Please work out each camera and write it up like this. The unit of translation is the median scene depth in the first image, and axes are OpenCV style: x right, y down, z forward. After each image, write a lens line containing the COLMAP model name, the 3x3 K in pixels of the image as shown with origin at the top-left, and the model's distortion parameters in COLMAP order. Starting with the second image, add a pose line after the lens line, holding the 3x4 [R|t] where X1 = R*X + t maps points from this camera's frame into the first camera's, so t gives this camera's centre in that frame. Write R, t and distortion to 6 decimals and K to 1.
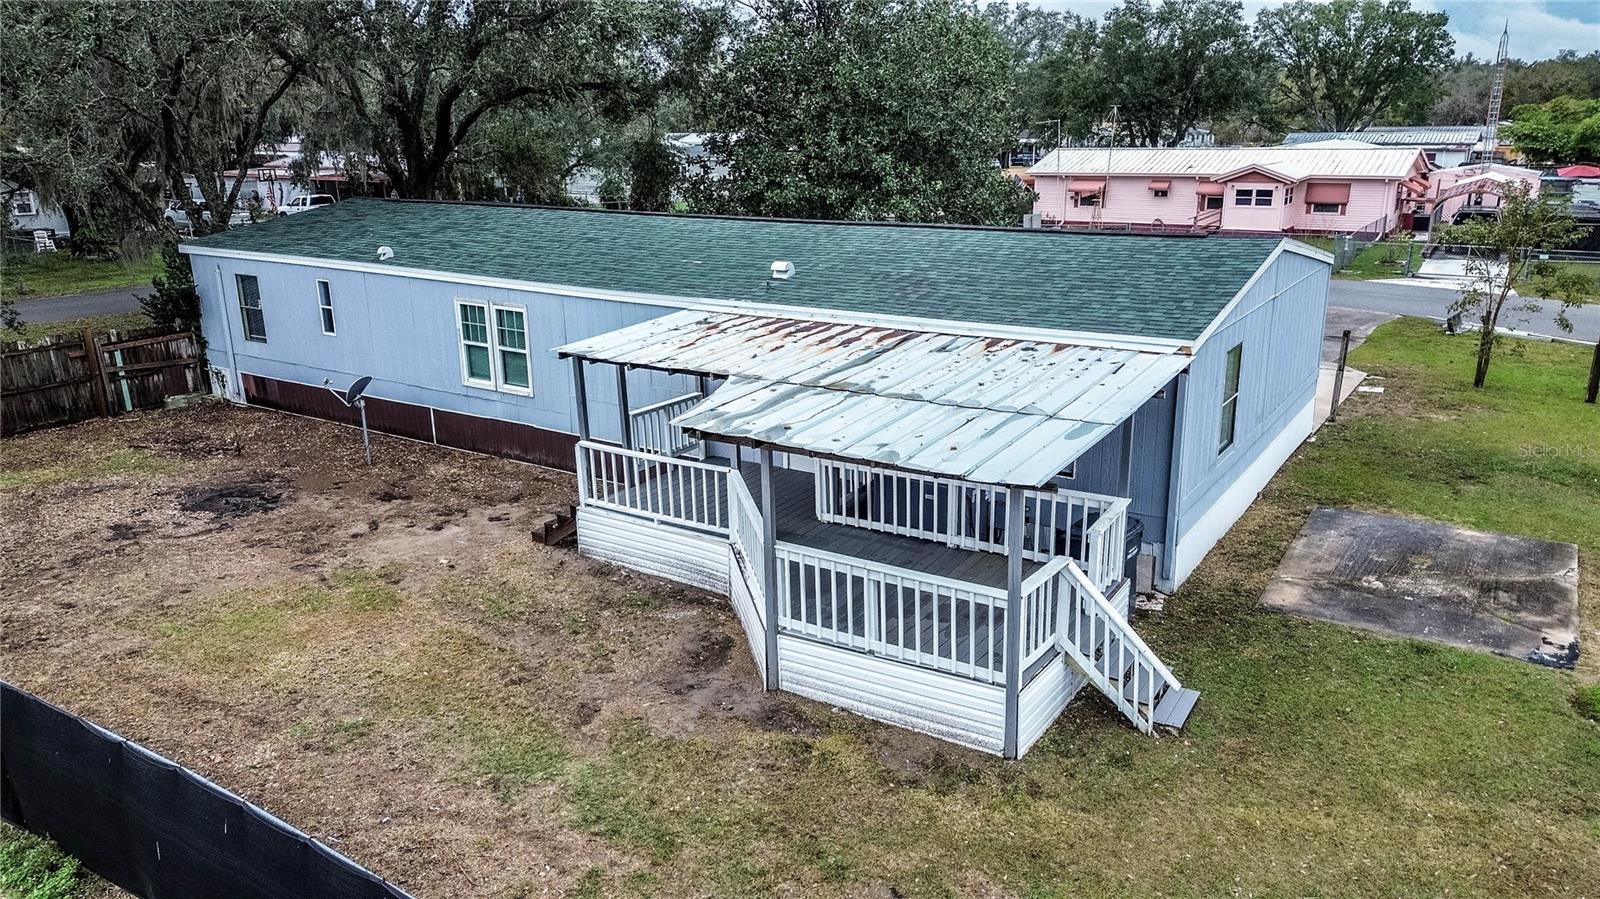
lens RADIAL K [[1131.5, 0, 805.5], [0, 1131.5, 449.4], [0, 0, 1]] dist [0.052827, -0.045366]
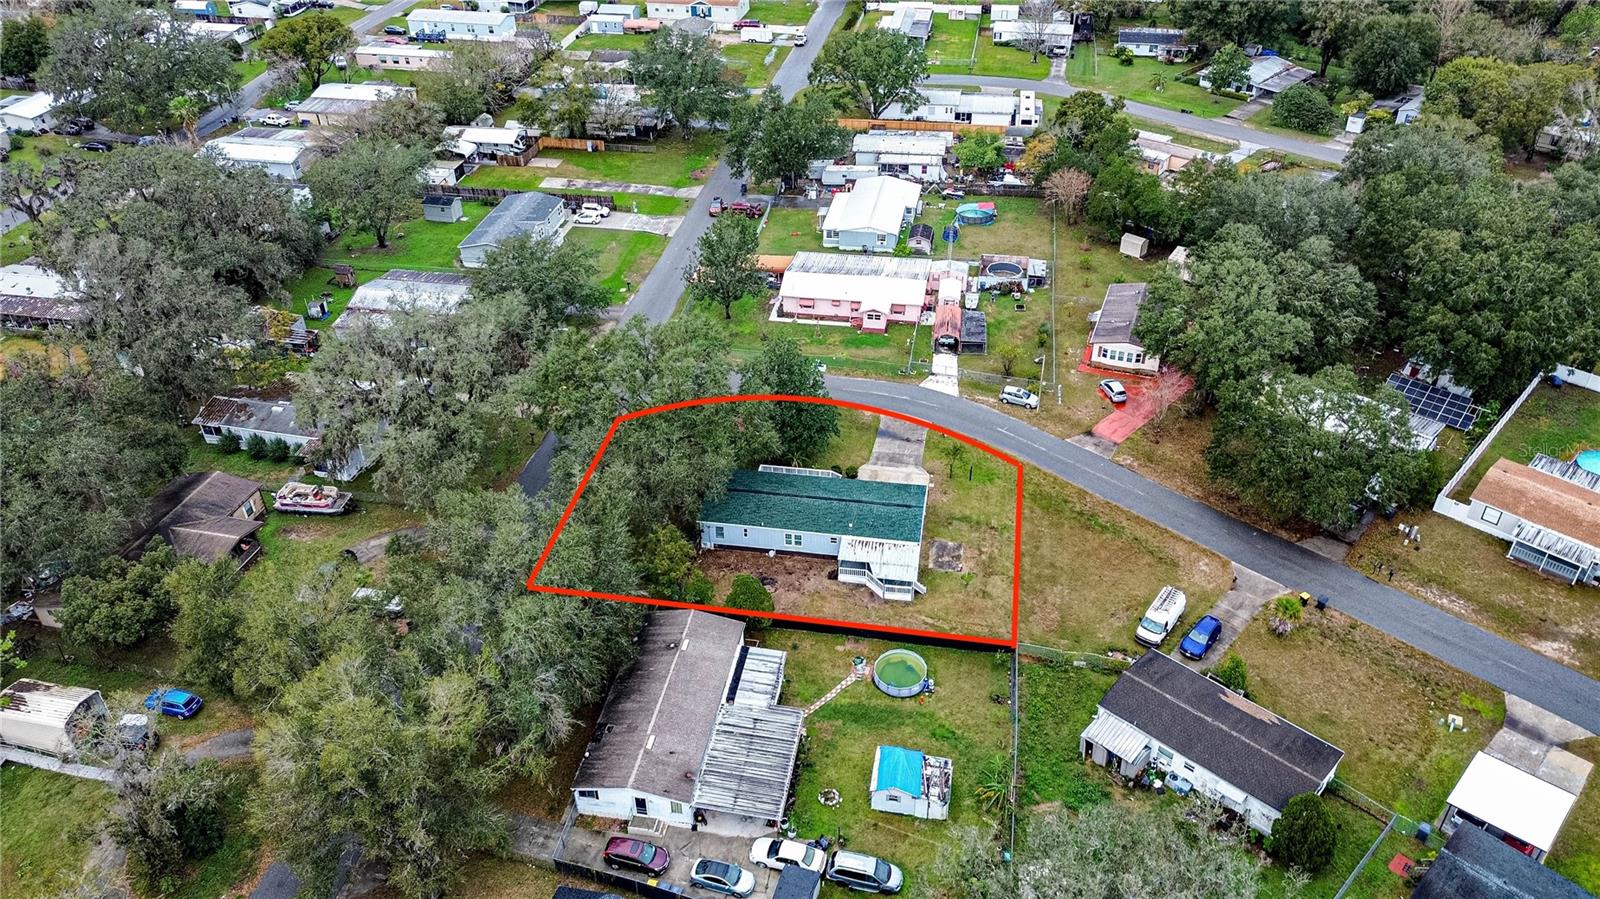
lens RADIAL K [[1131.5, 0, 797.1], [0, 1131.5, 445.2], [0, 0, 1]] dist [0.052827, -0.045366]
pose [[0.917308, -0.230372, 0.324768, -2.379713], [0.117058, 0.935617, 0.333044, -2.886205], [-0.380582, -0.267488, 0.885216, -4.587861]]
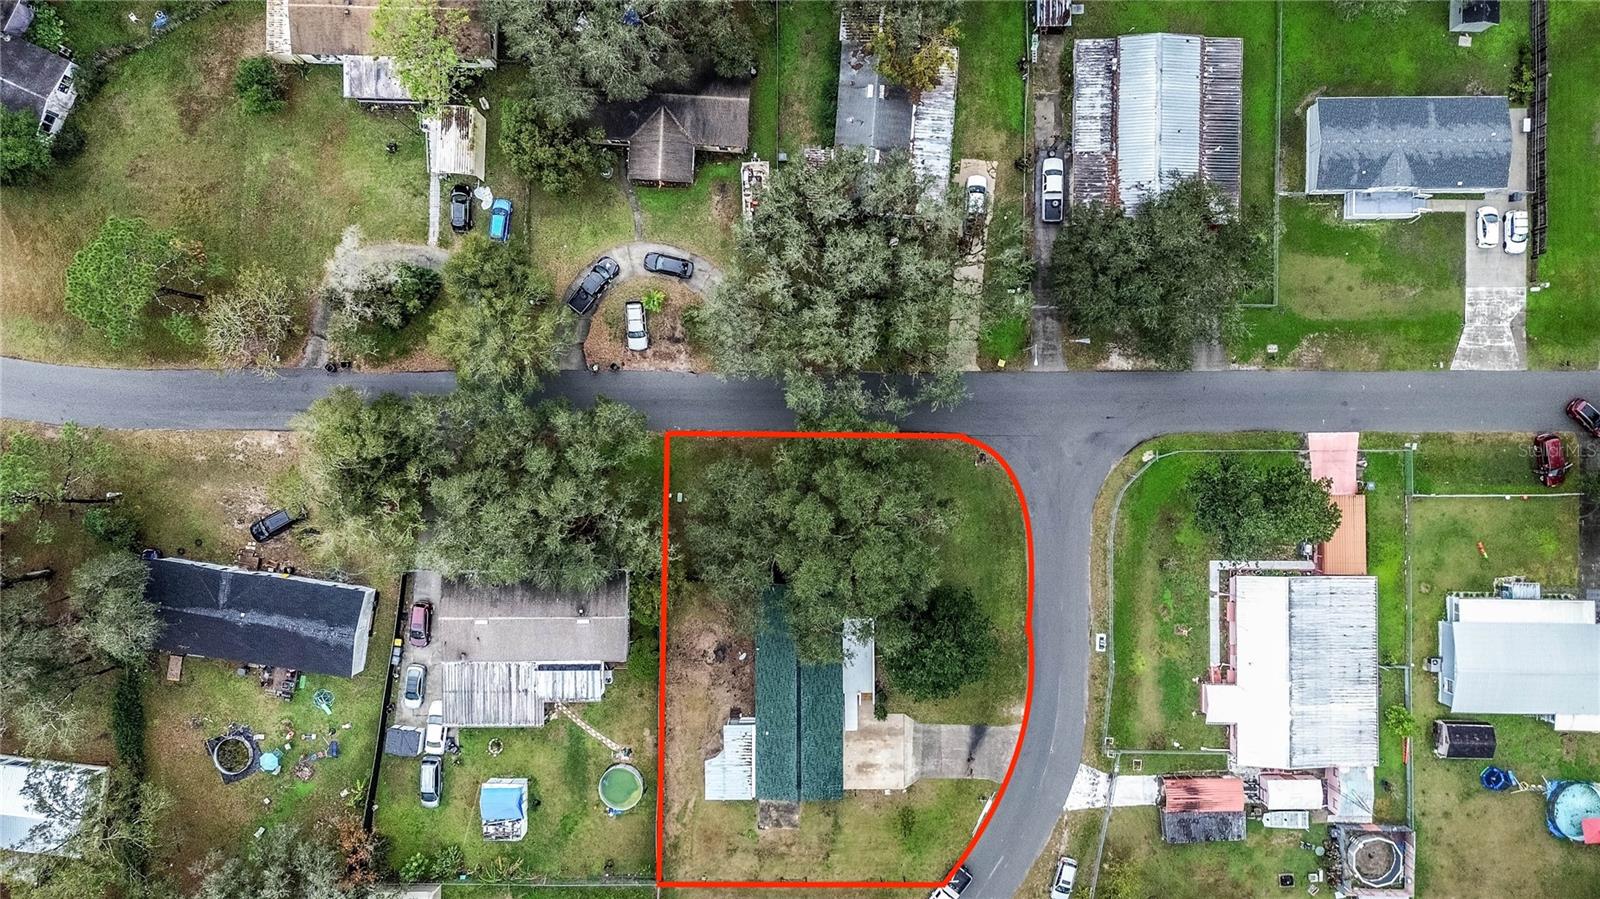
lens RADIAL K [[1131.5, 0, 789.8], [0, 1131.5, 448.3], [0, 0, 1]] dist [0.052827, -0.045366]
pose [[0.551742, 0.834008, -0.003472, -1.414657], [-0.224728, 0.152676, 0.962386, -7.349861], [0.803168, -0.530208, 0.271662, 0.213551]]
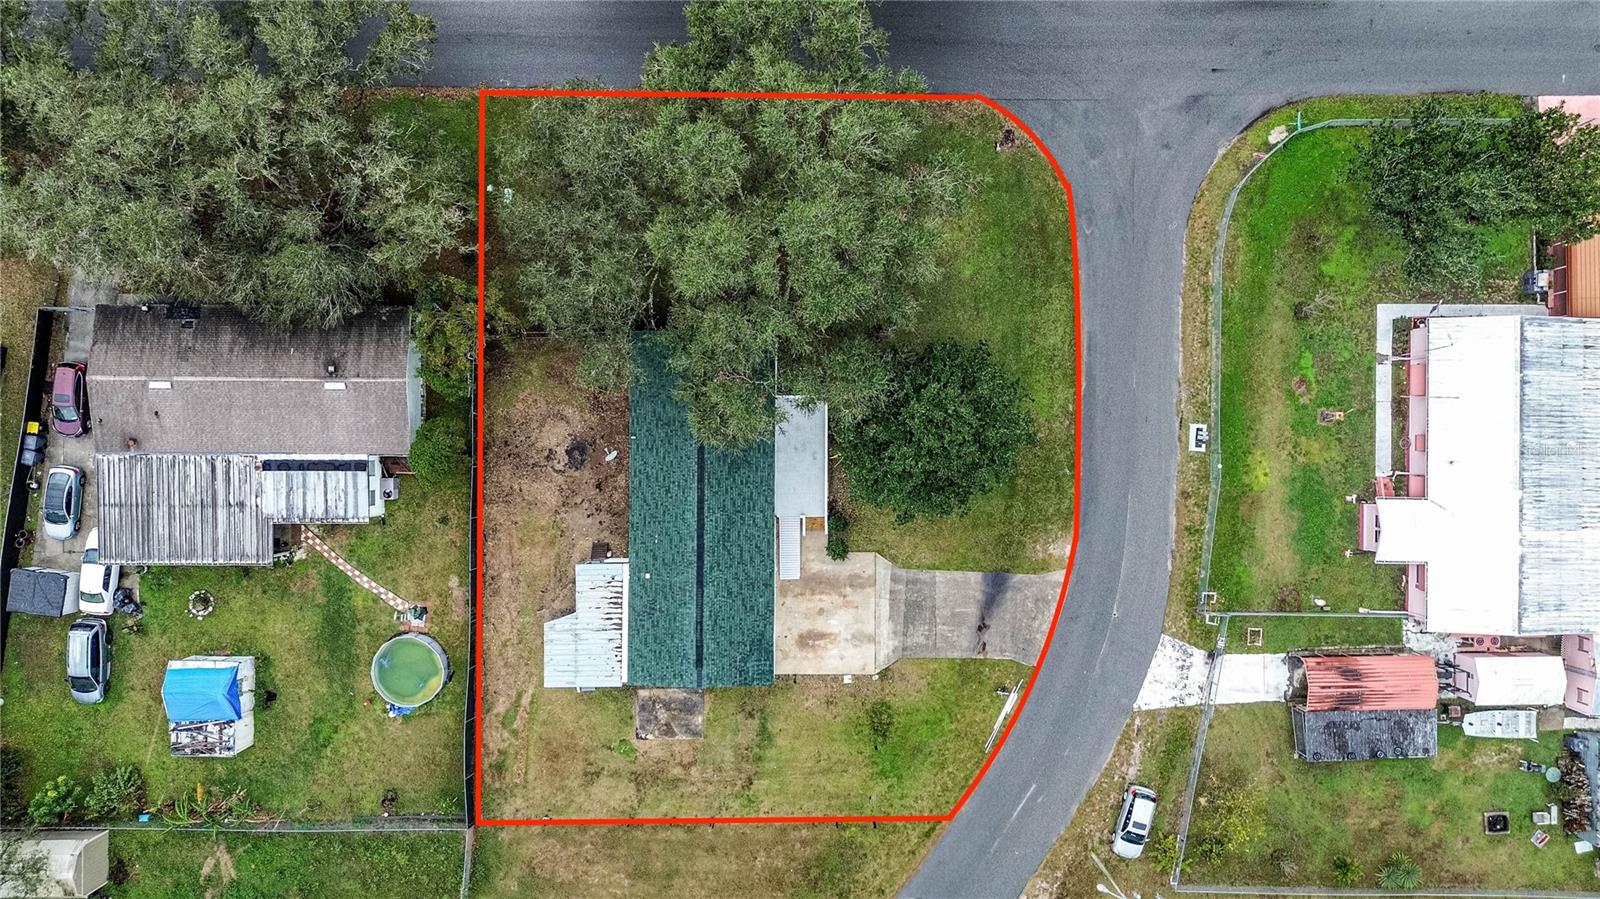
lens RADIAL K [[1131.5, 0, 791.5], [0, 1131.5, 447.3], [0, 0, 1]] dist [0.052827, -0.045366]
pose [[0.546163, 0.837631, 0.008953, -0.171656], [-0.239568, 0.145947, 0.959847, -4.473391], [0.802691, -0.526378, 0.280380, 0.583372]]
